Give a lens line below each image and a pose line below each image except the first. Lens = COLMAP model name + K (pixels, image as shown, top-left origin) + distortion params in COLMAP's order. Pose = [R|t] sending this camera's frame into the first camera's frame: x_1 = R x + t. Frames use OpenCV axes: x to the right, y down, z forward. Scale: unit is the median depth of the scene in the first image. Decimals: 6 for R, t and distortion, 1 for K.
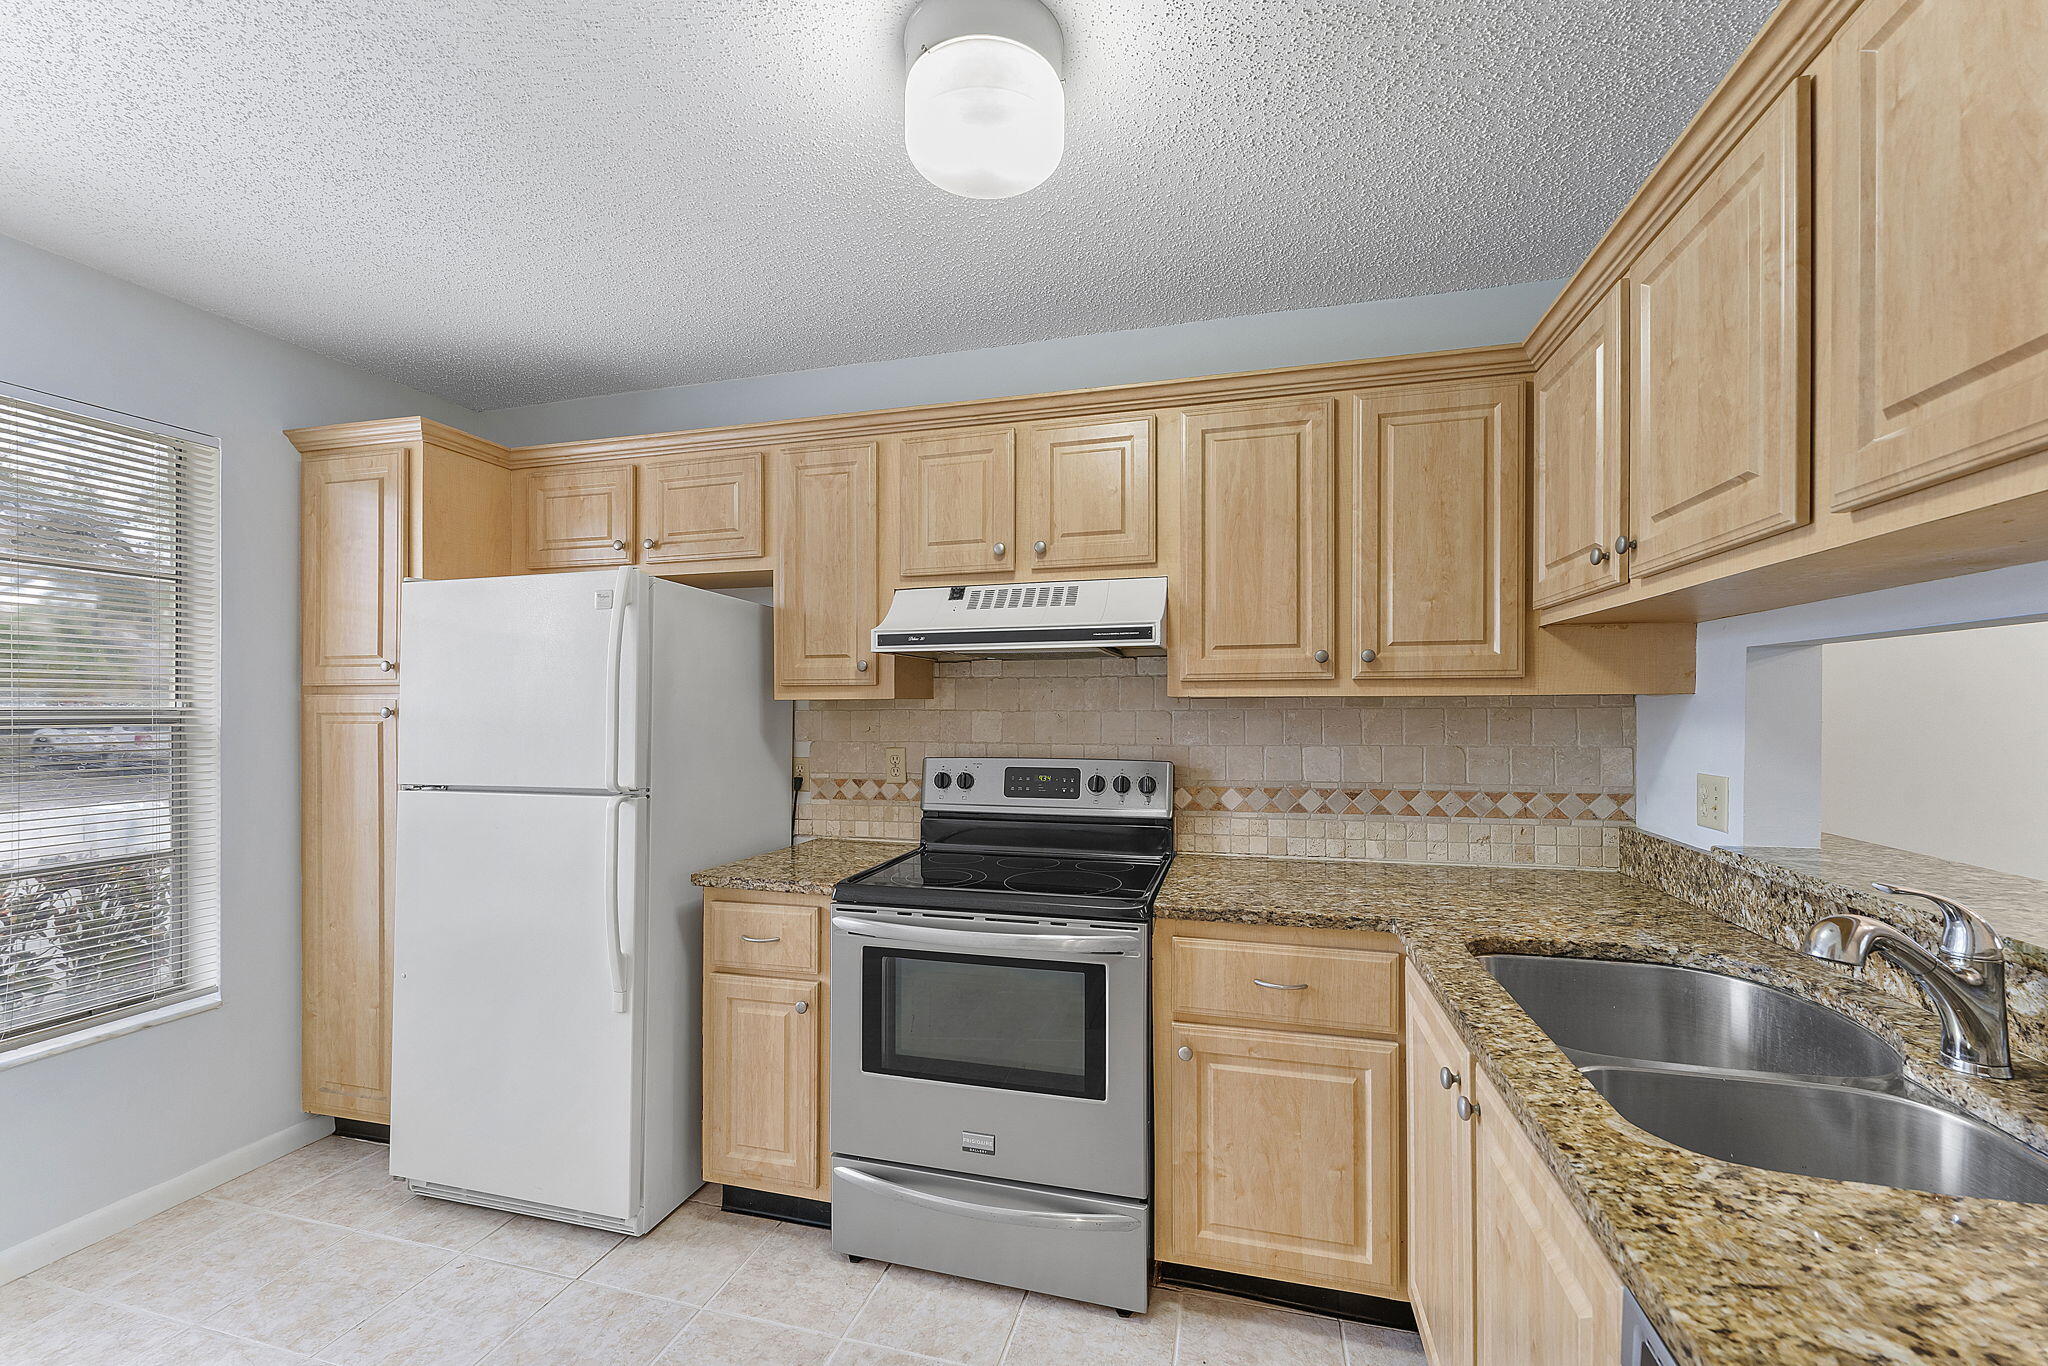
lens RADIAL K [[835.3, 0, 1022.2], [0, 835.3, 708.2], [0, 0, 1]] dist [-0.004214, 0.000162]
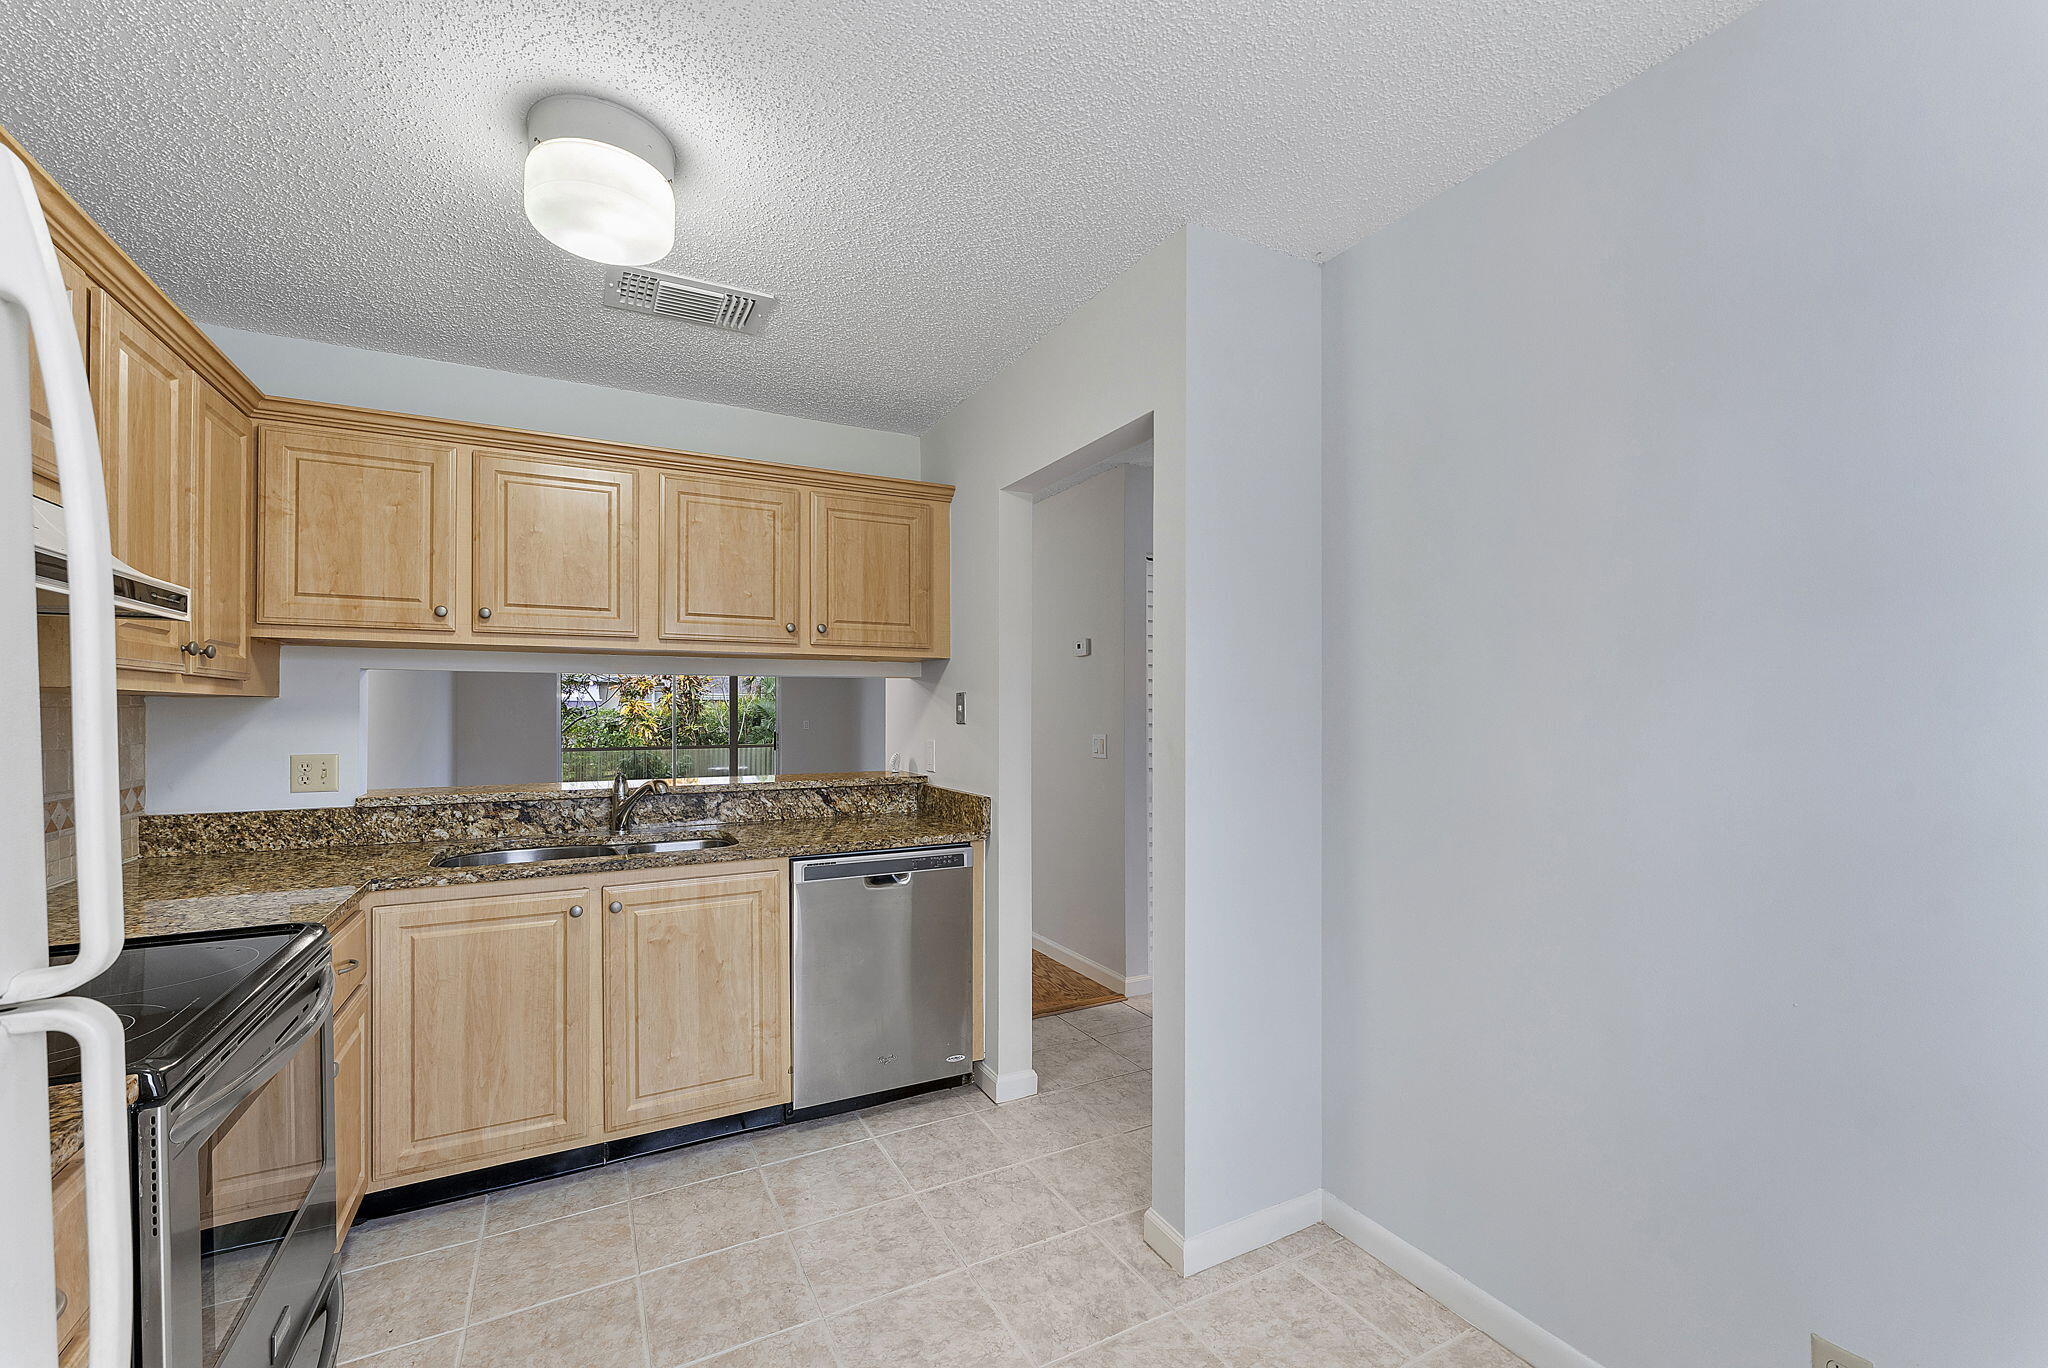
lens RADIAL K [[835.3, 0, 1013.4], [0, 835.3, 712.9], [0, 0, 1]] dist [-0.004214, 0.000162]
pose [[-0.691148, 0.002384, 0.722710, -0.846300], [0.004674, 0.999988, 0.001172, 0.010370], [-0.722698, 0.004188, -0.691151, 0.912904]]
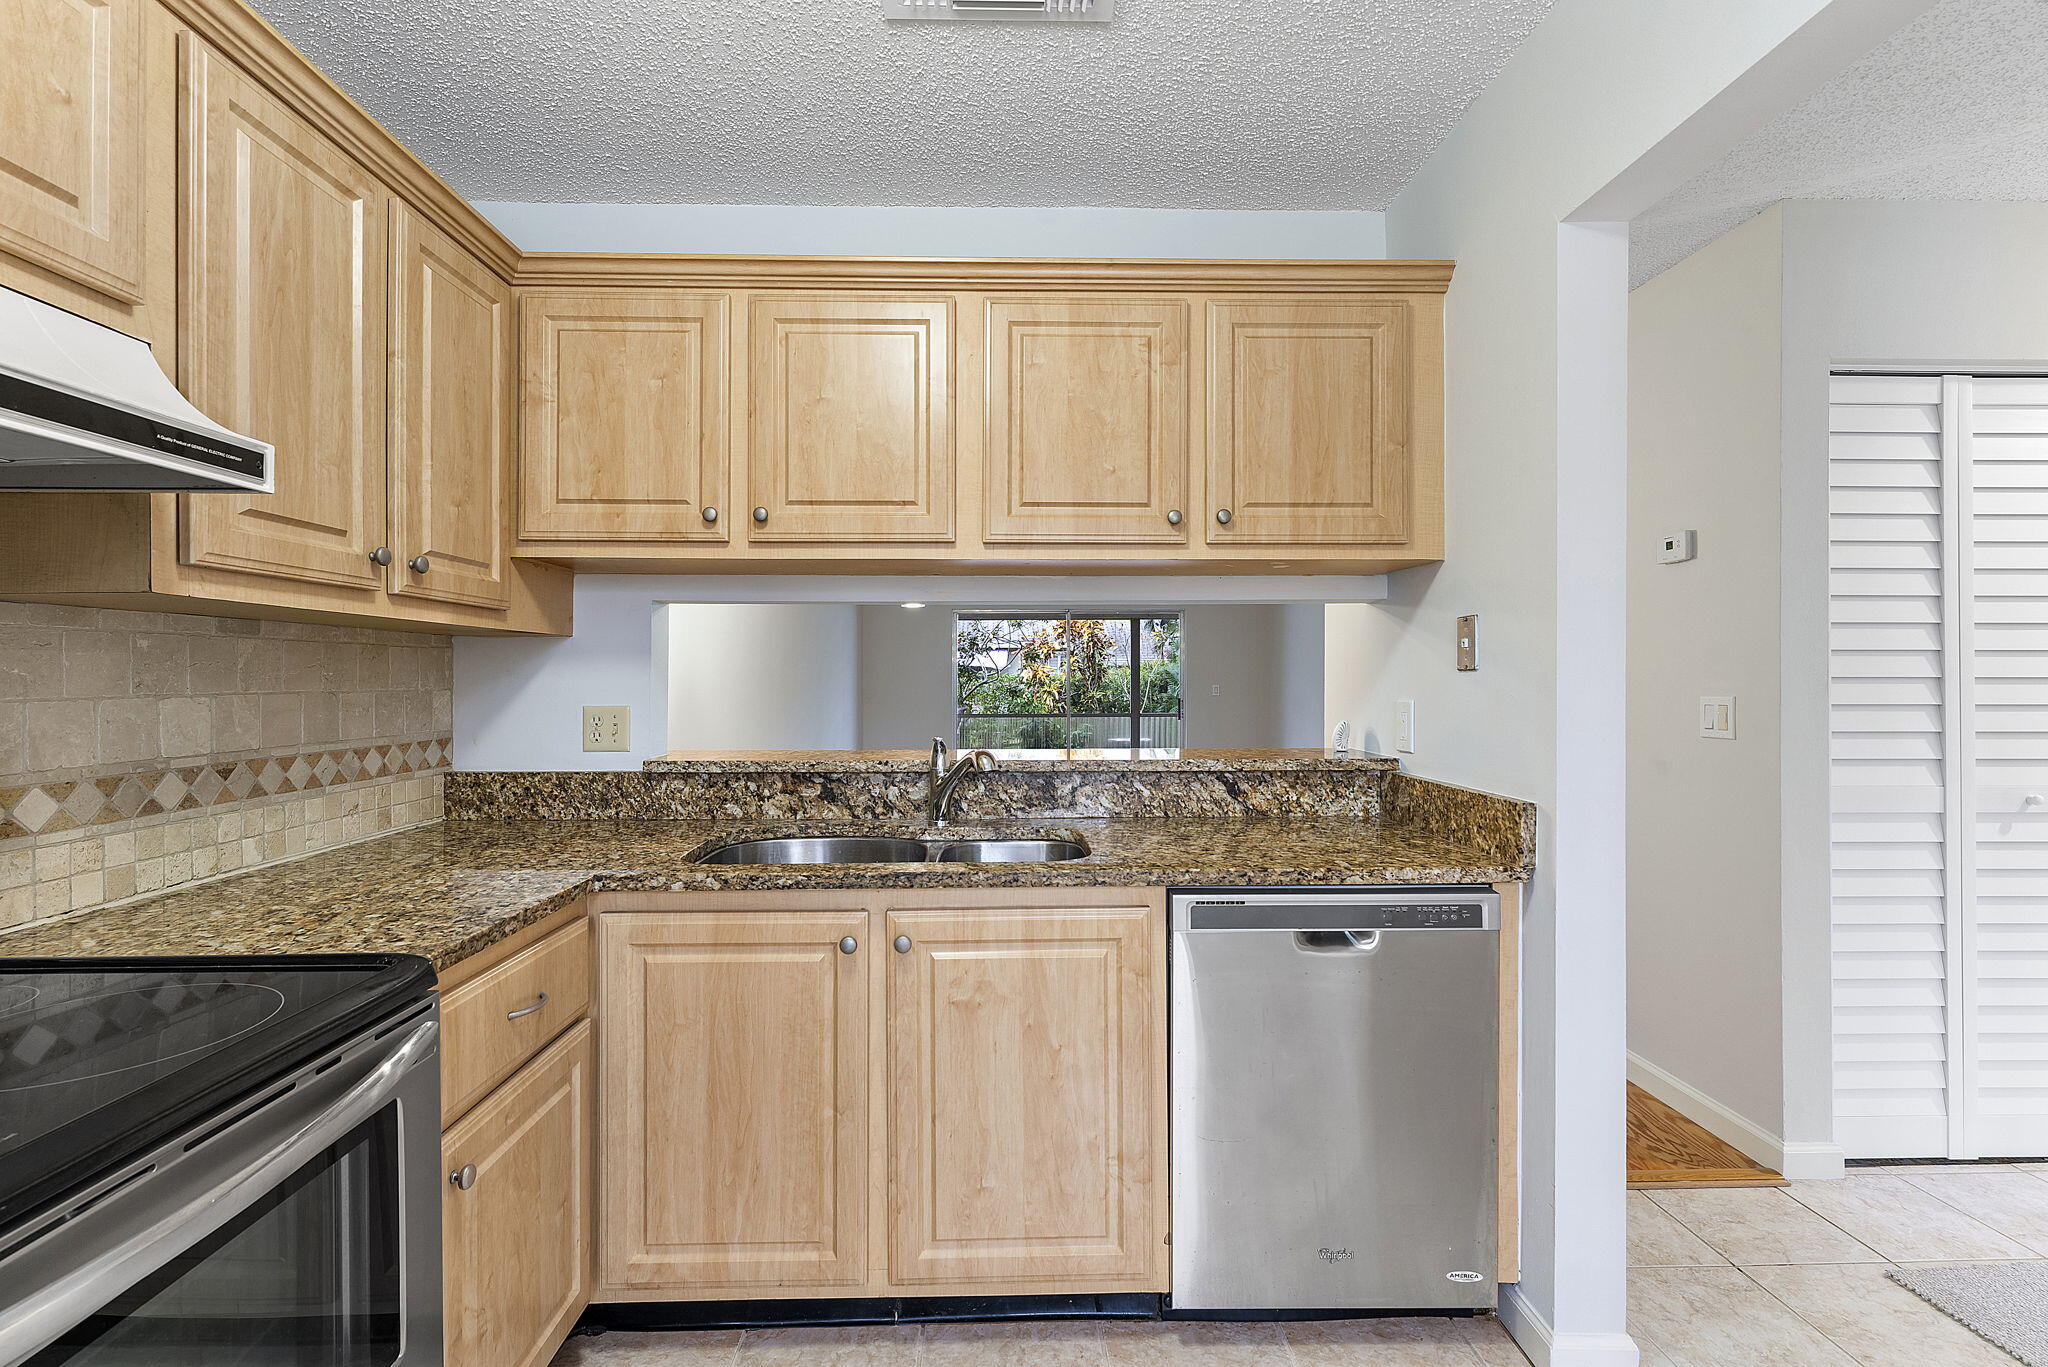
lens RADIAL K [[920.2, 0, 1015.3], [0, 920.2, 679.0], [0, 0, 1]] dist [-0.000275, -0.001425]
pose [[-0.295036, 0.005189, 0.955472, -0.478645], [0.003739, 0.999984, -0.004276, 0.040955], [-0.955479, 0.002311, -0.295050, 0.676698]]
